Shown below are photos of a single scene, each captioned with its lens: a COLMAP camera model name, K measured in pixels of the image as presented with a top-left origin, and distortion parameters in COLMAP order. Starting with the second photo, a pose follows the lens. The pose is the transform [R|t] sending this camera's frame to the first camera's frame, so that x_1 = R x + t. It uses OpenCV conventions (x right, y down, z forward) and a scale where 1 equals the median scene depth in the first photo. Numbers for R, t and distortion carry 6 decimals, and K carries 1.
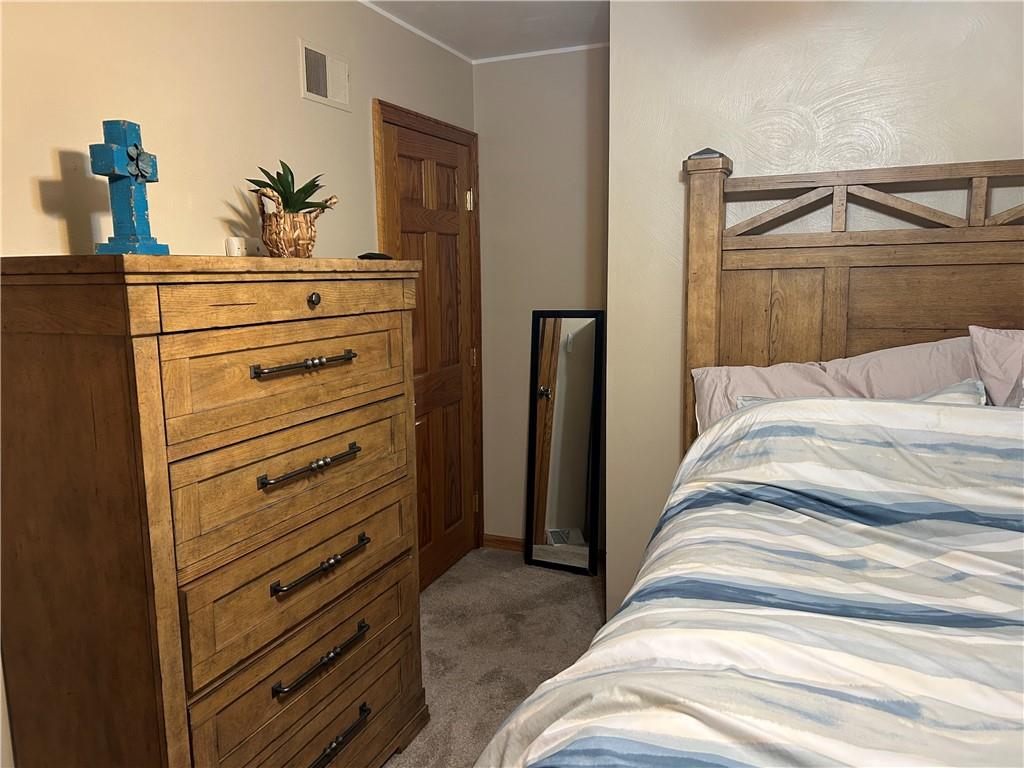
lens RADIAL K [[772.1, 0, 512.4], [0, 772.1, 390.3], [0, 0, 1]] dist [0.050182, -0.056546]
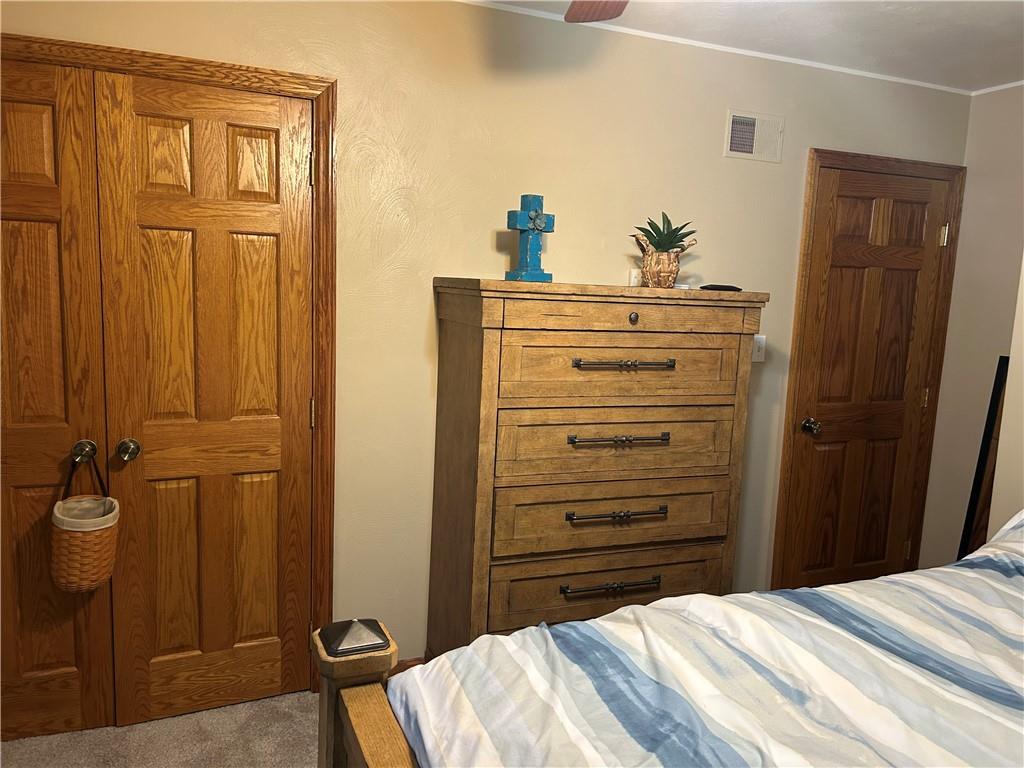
lens RADIAL K [[772.1, 0, 512.4], [0, 772.1, 390.3], [0, 0, 1]] dist [0.050182, -0.056546]
pose [[0.699464, 0.147695, -0.699240, 0.566923], [-0.166938, 0.985111, 0.041086, -0.011903], [0.694897, 0.087991, 0.713705, -0.101550]]
